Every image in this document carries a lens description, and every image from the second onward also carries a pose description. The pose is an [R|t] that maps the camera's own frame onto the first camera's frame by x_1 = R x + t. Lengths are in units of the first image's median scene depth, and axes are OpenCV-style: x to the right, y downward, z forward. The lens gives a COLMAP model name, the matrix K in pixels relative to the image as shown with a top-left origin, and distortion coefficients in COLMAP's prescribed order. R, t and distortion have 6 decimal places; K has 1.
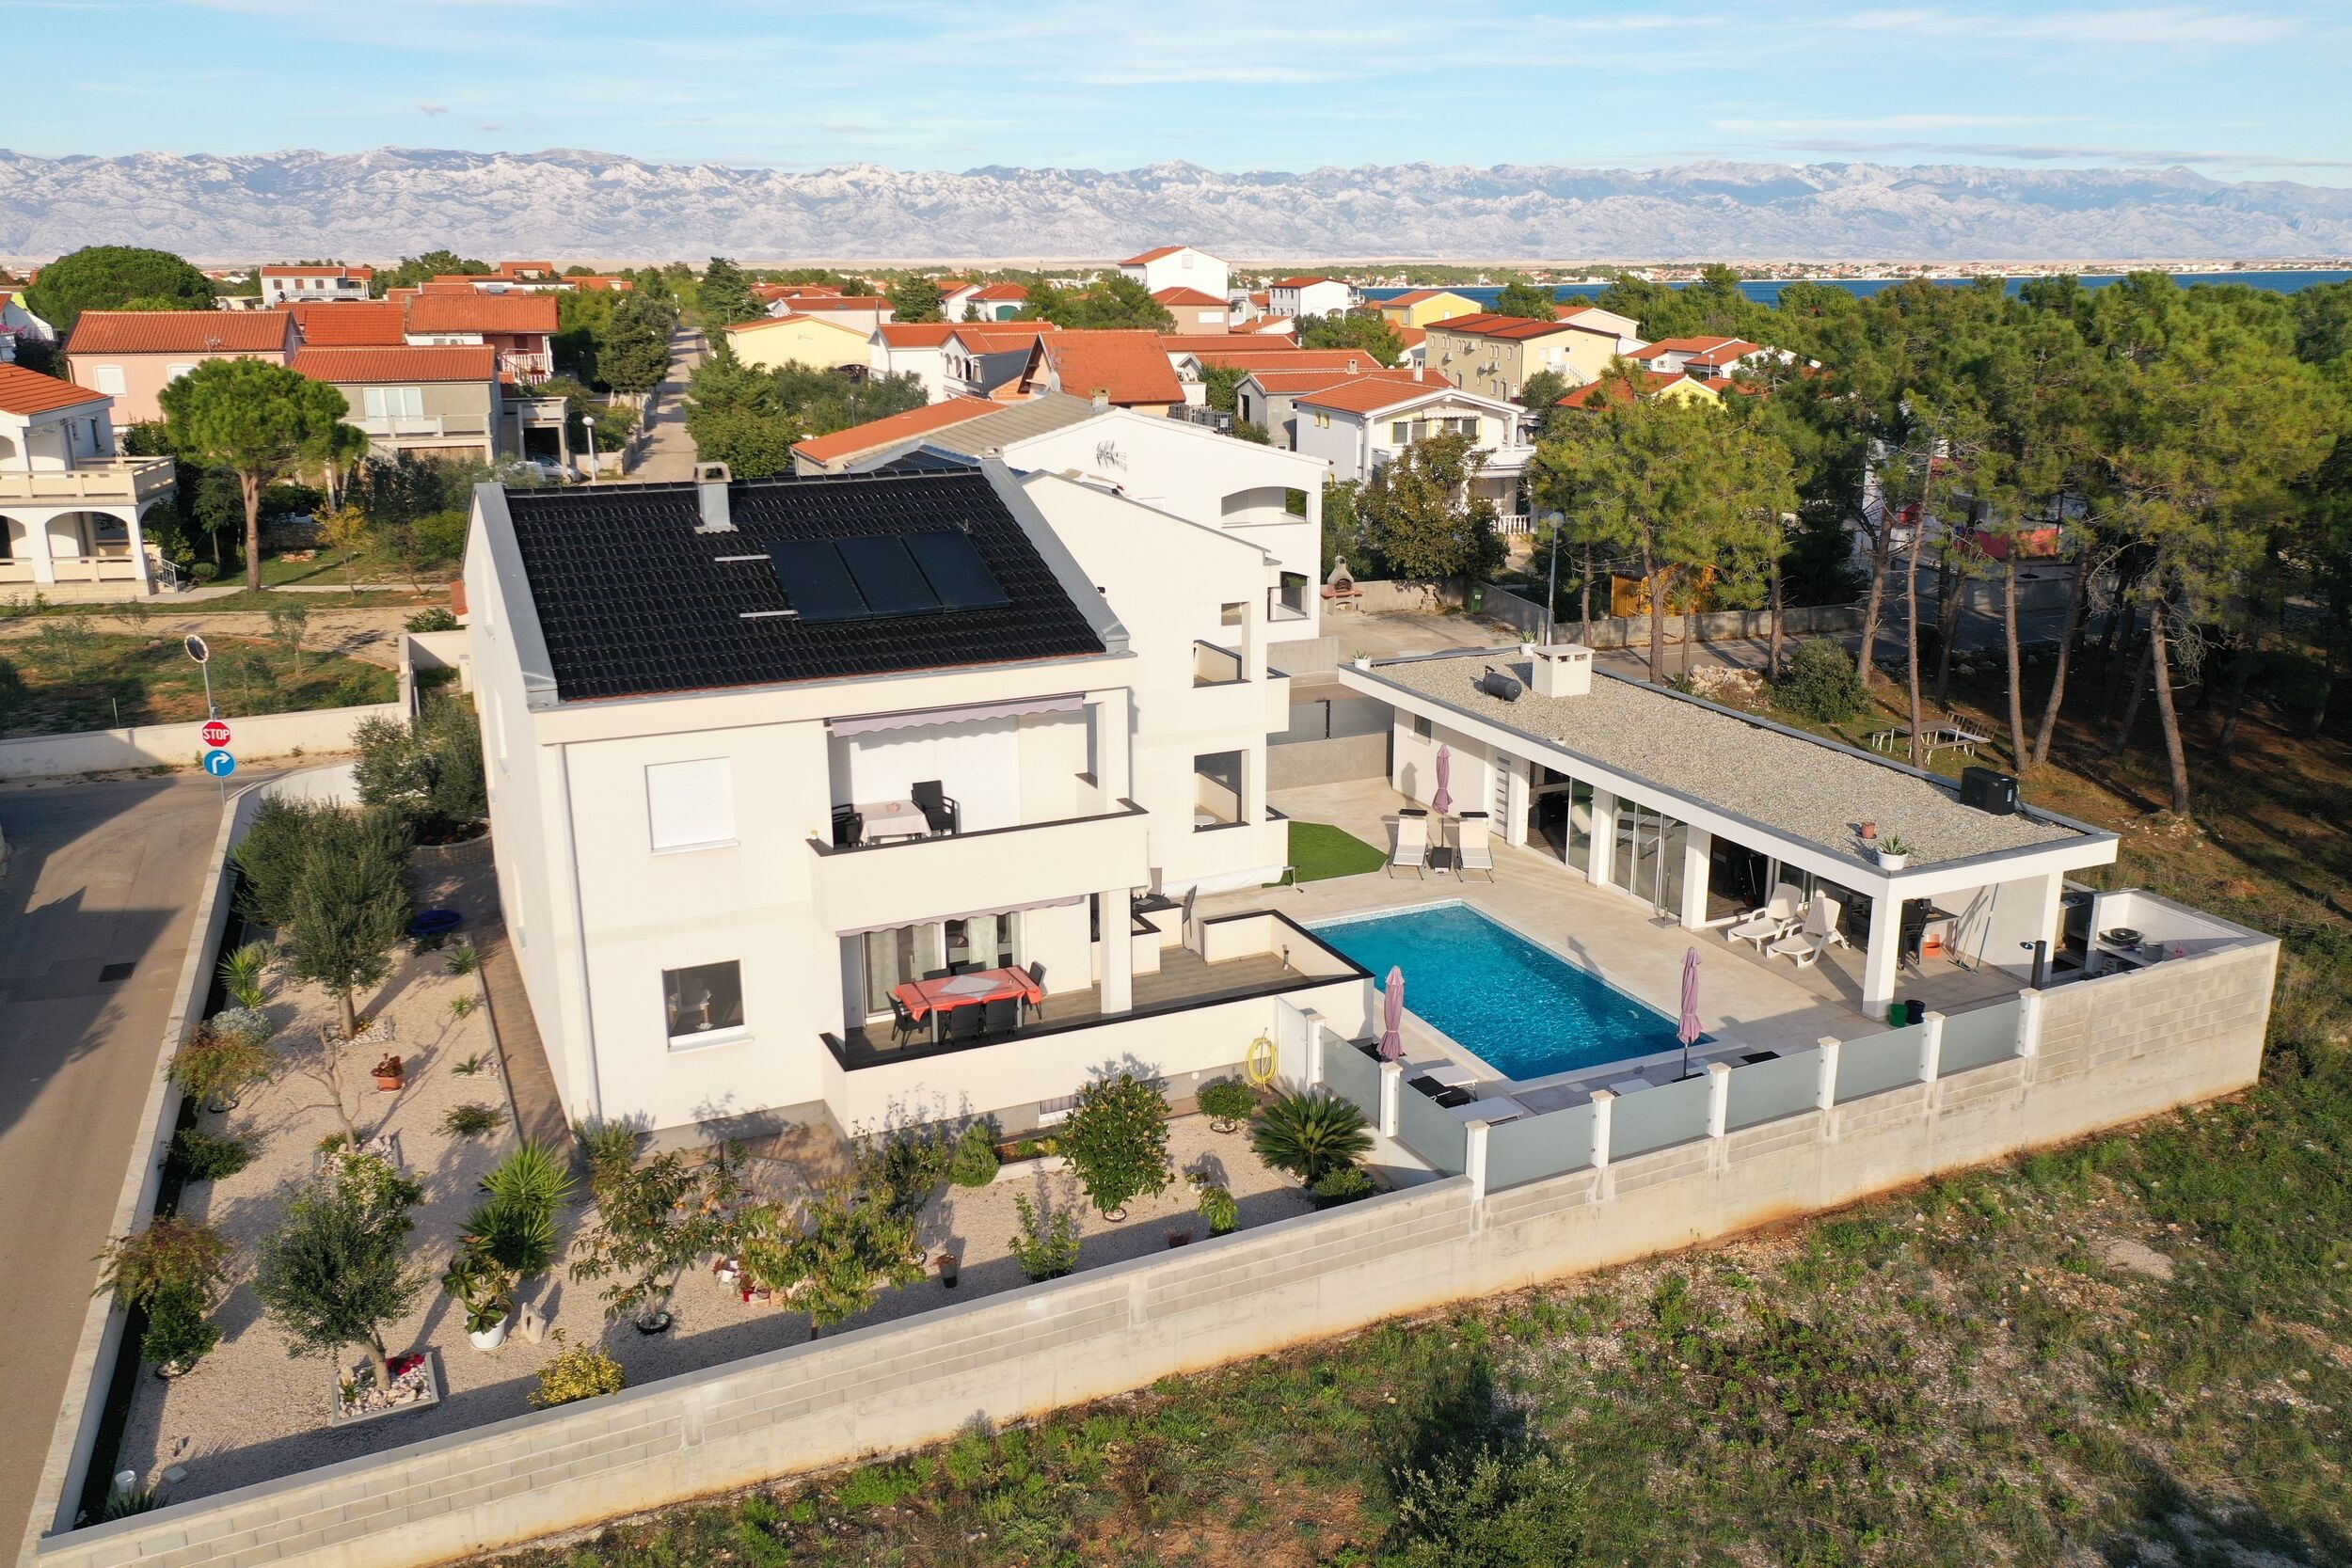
lens RADIAL K [[1878.4, 0, 1176.0], [0, 1878.4, 784.0], [0, 0, 1]] dist [0.017218, 0.016751]
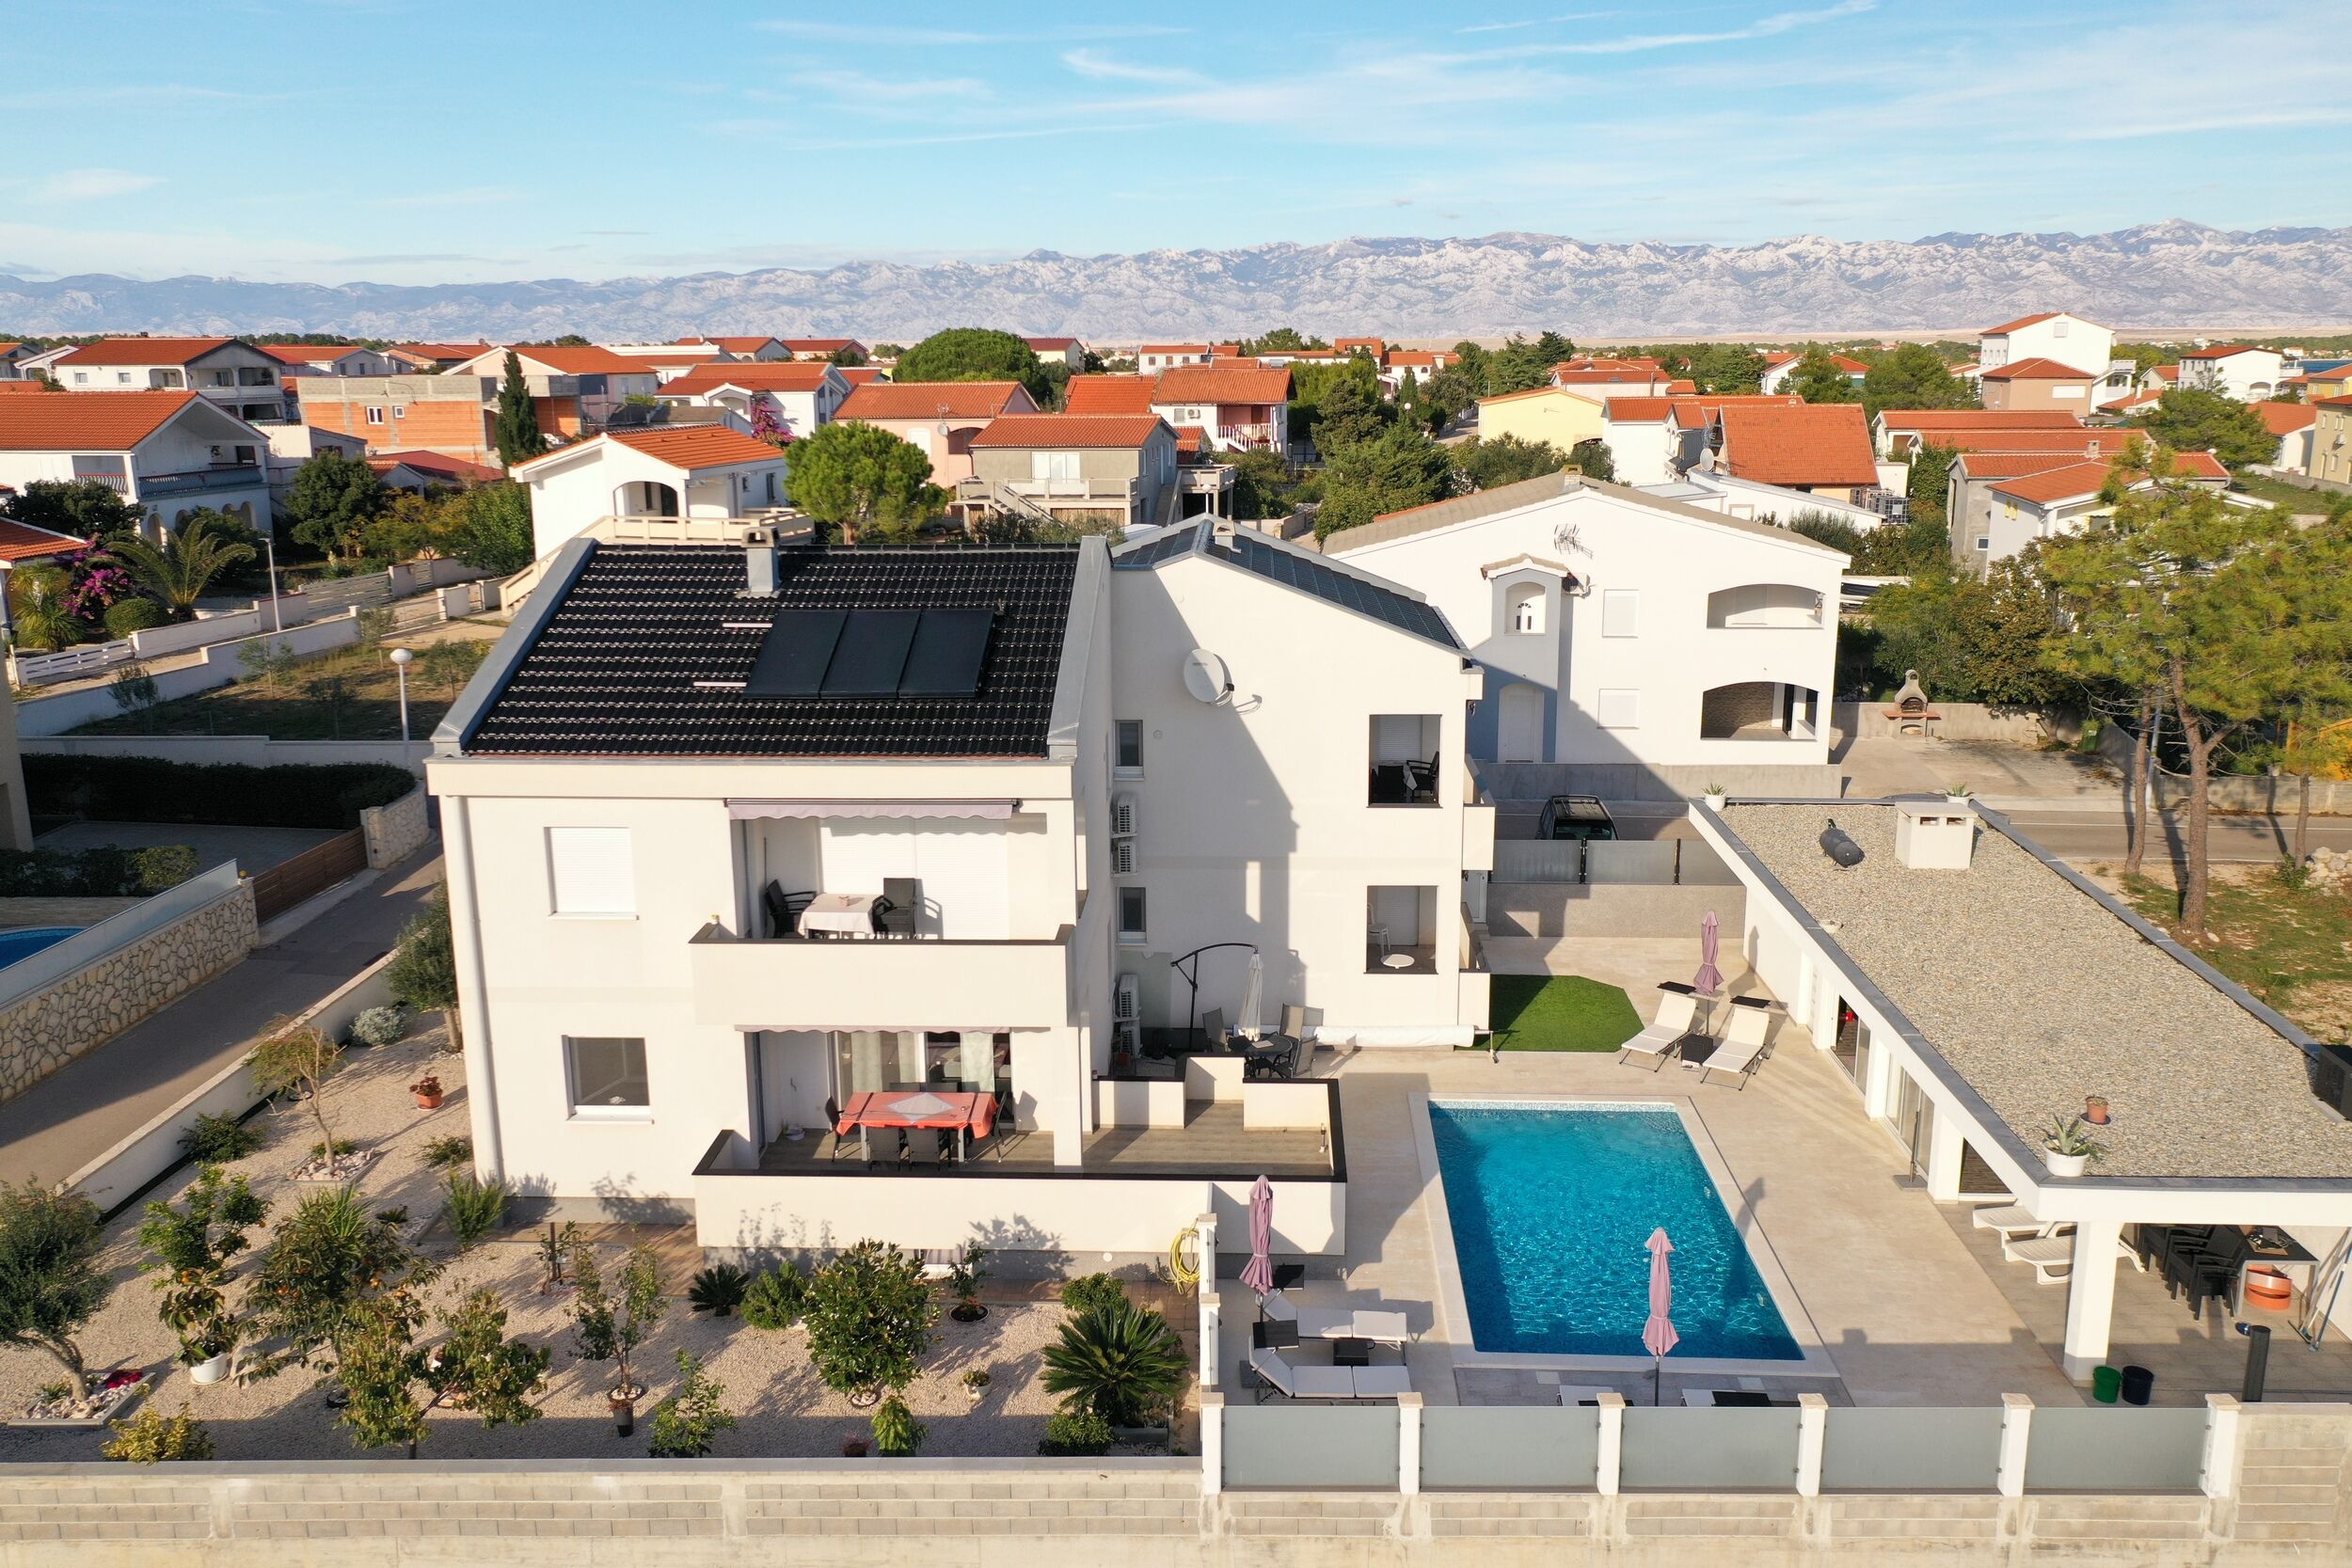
lens RADIAL K [[1878.3, 0, 1176.0], [0, 1878.3, 784.0], [0, 0, 1]] dist [0.019825, 0.001600]
pose [[0.889458, 0.099650, -0.446020, 0.104092], [-0.116416, 0.993148, -0.010268, -0.014066], [0.441941, 0.061056, 0.894964, 0.060576]]
